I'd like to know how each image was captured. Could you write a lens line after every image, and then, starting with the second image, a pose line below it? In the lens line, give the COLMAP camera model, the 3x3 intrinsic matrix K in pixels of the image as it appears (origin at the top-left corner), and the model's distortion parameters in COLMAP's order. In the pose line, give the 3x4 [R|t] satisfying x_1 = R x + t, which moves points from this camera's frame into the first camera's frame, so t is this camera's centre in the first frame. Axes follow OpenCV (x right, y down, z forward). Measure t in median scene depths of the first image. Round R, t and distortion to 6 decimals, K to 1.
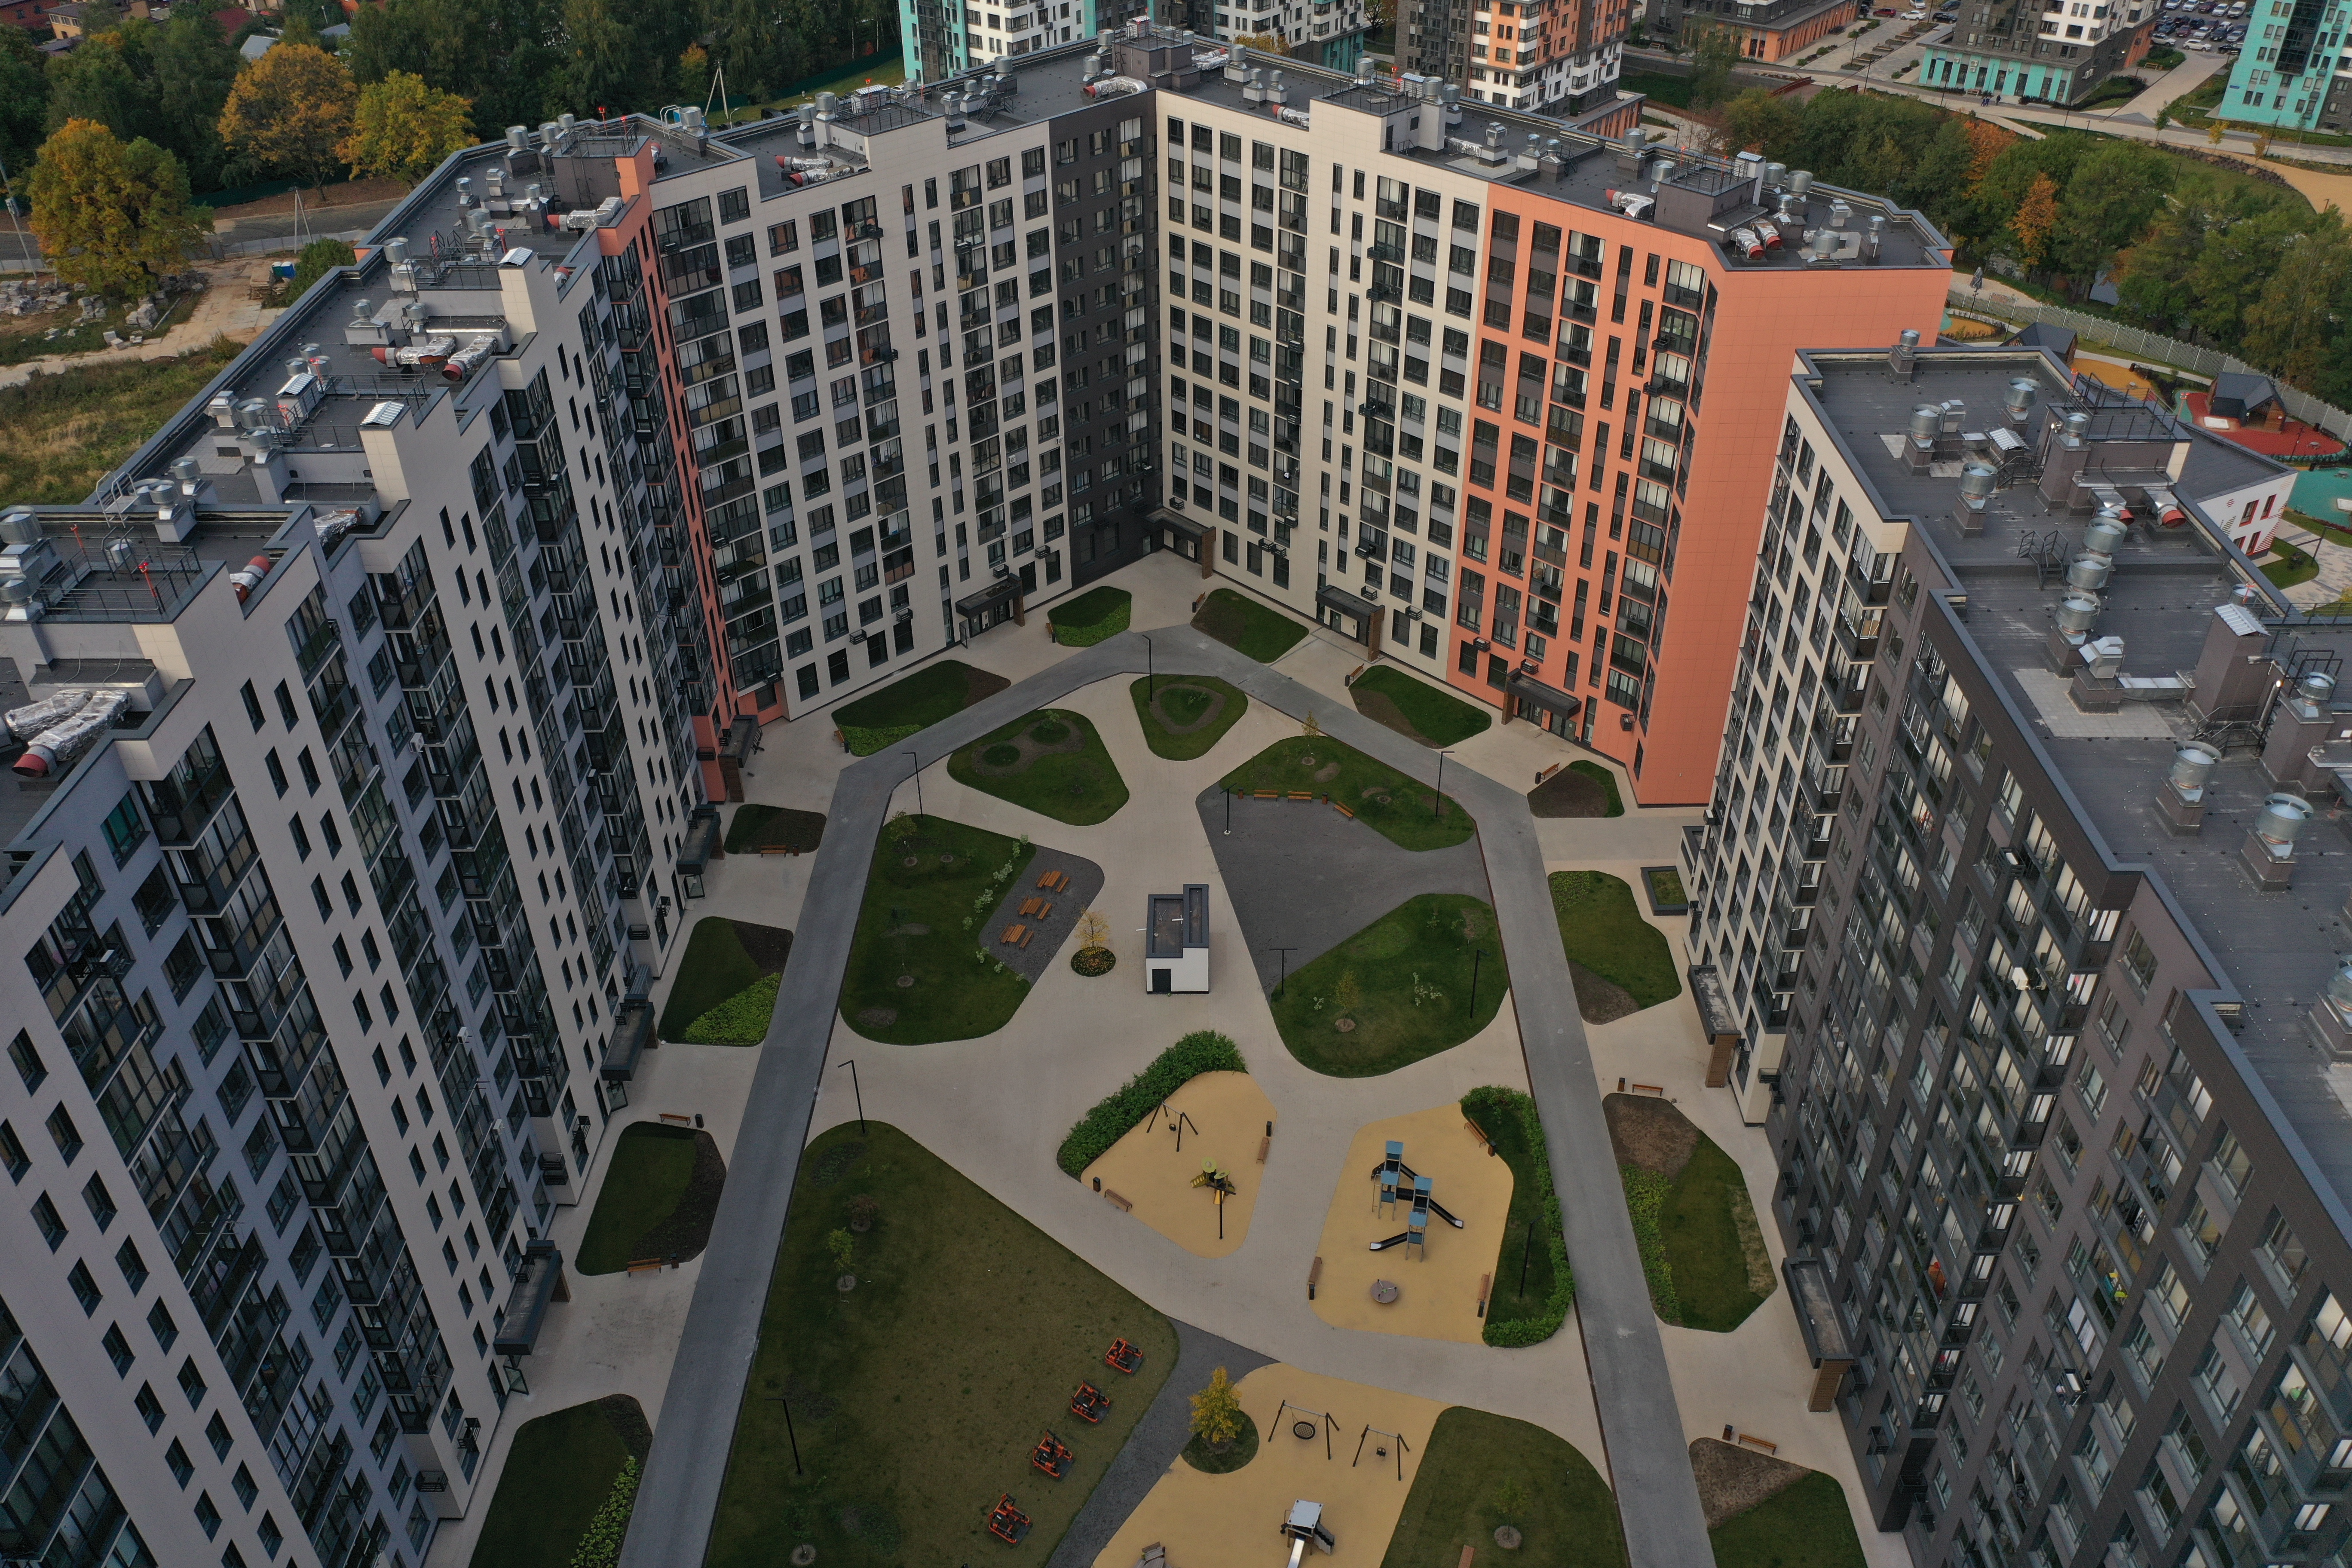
lens RADIAL K [[1855.4, 0, 1171.1], [0, 1855.4, 781.8], [0, 0, 1]] dist [0.005385, 0.012626]
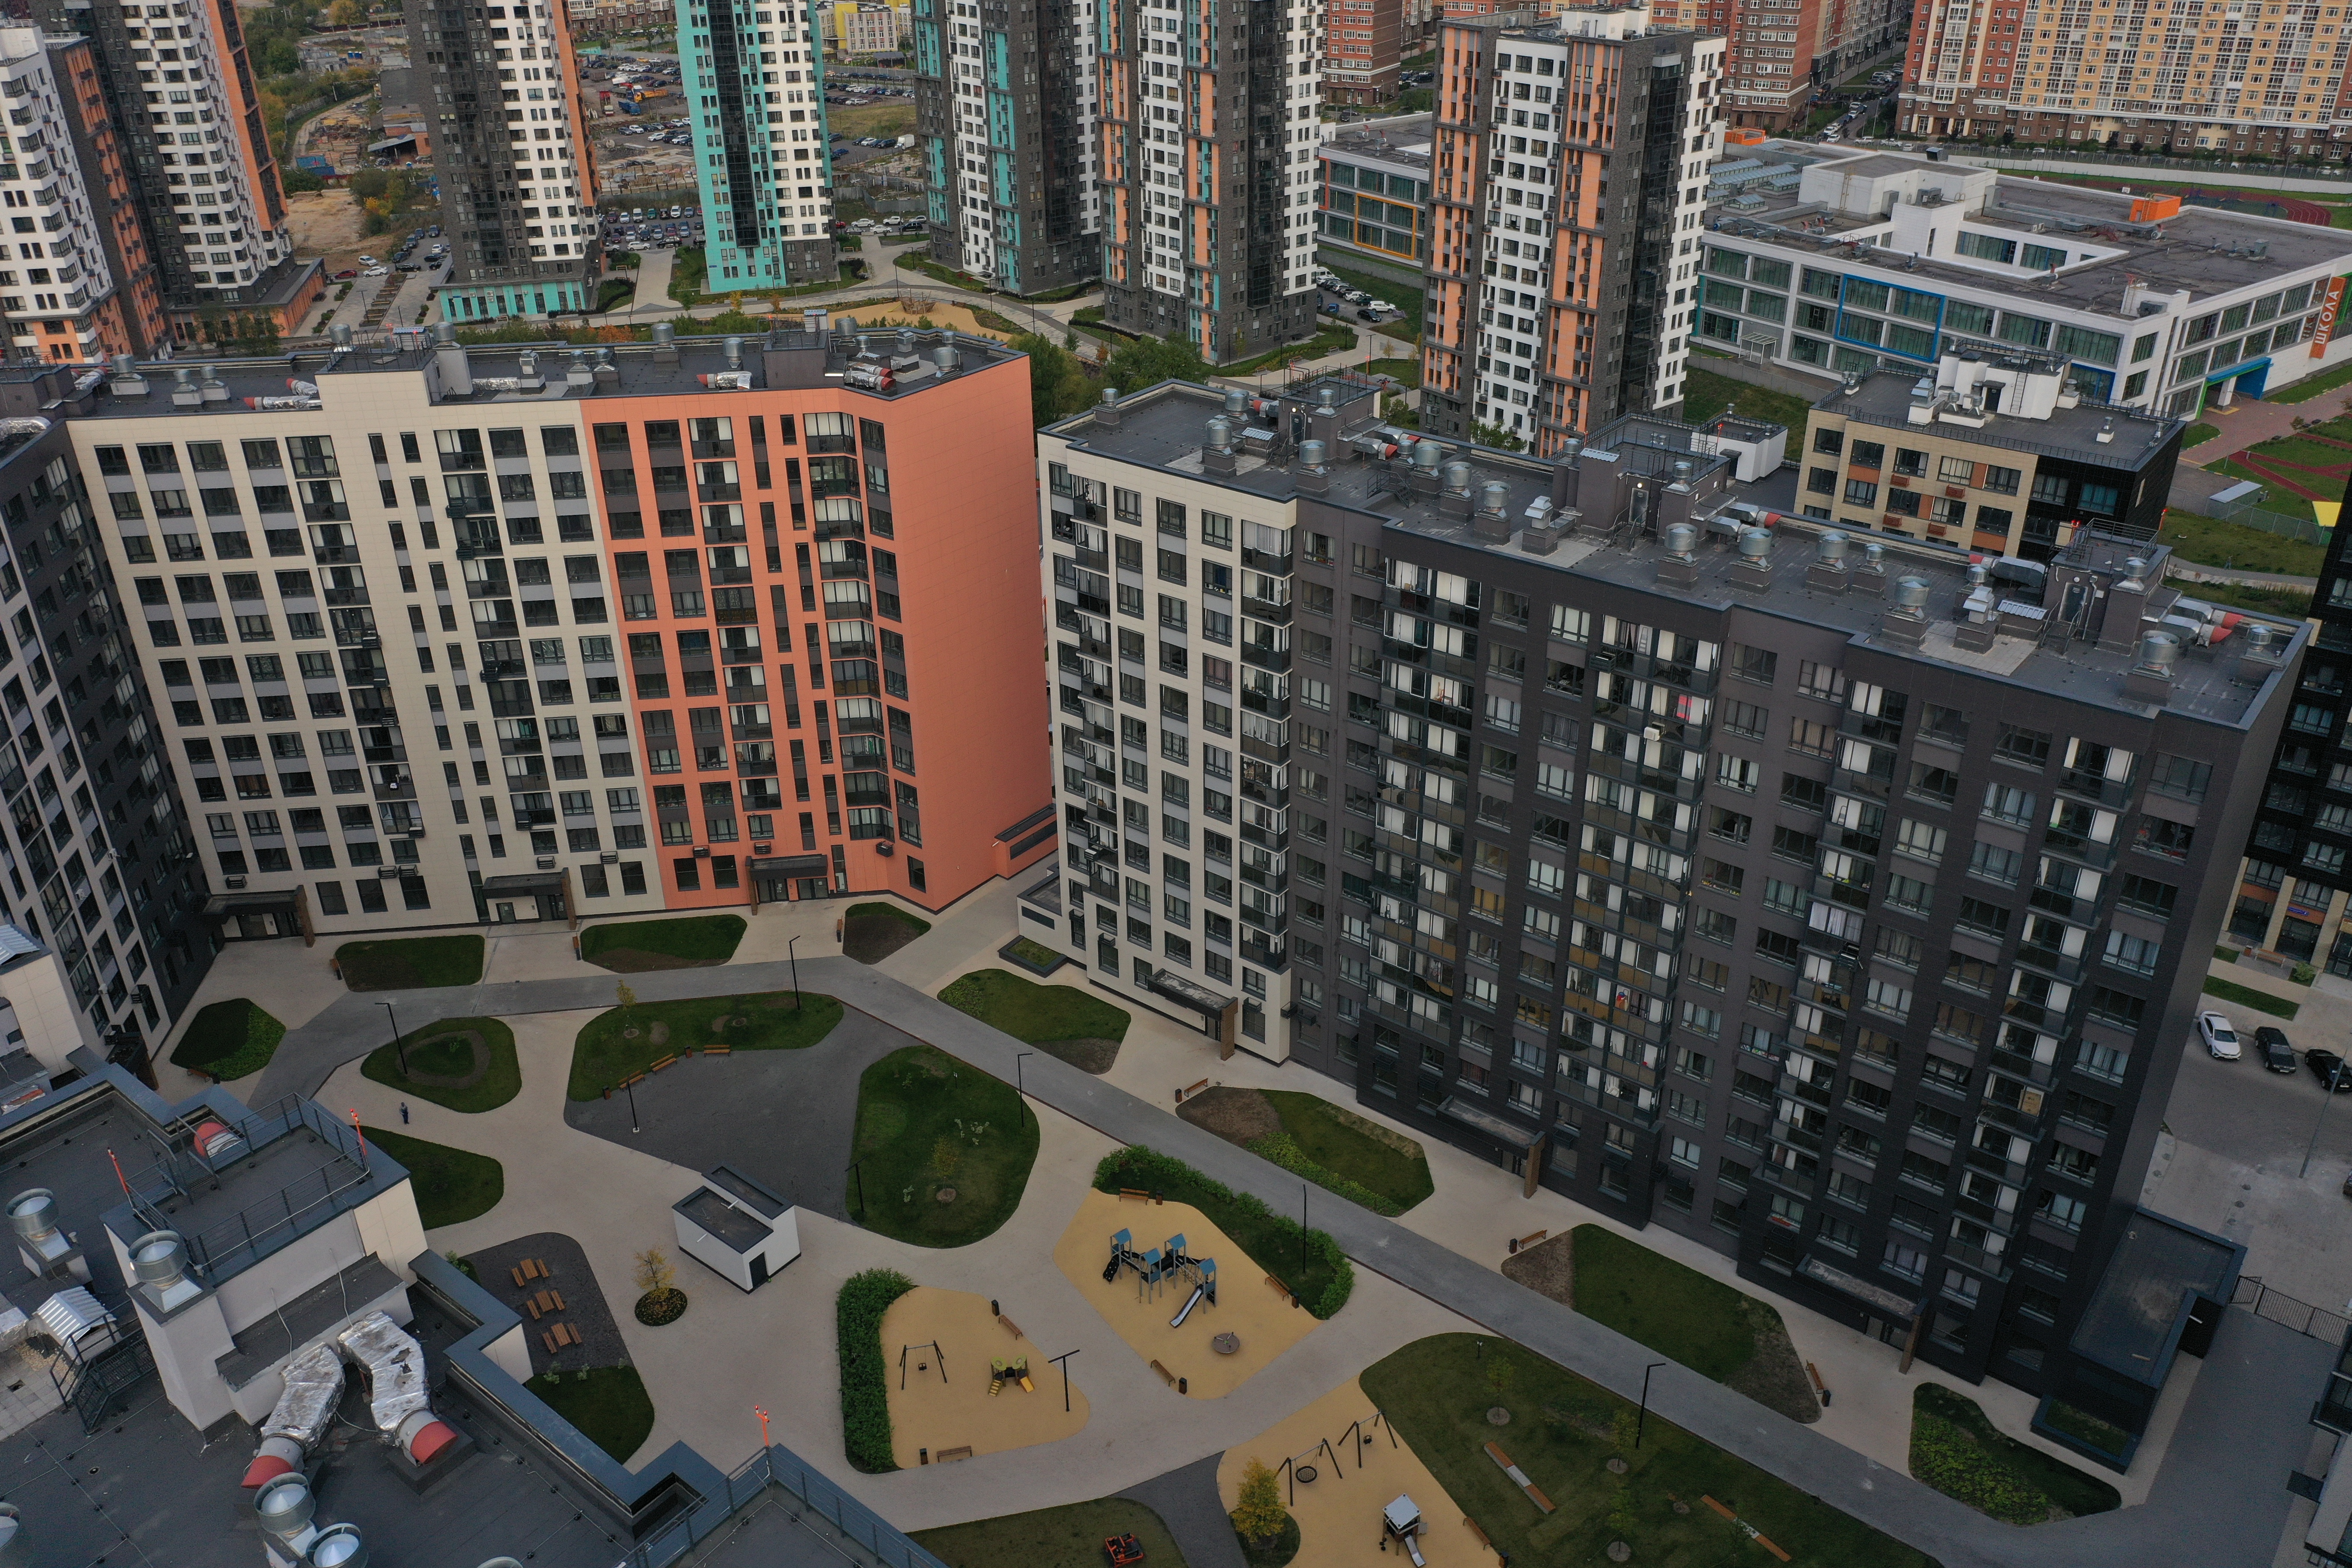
lens RADIAL K [[1855.4, 0, 1177.4], [0, 1855.4, 781.6], [0, 0, 1]] dist [0.005385, 0.012626]
pose [[0.616667, -0.375997, 0.691627, -0.353423], [0.464945, 0.882918, 0.065437, -0.056537], [-0.635254, 0.281216, 0.719284, 0.137118]]
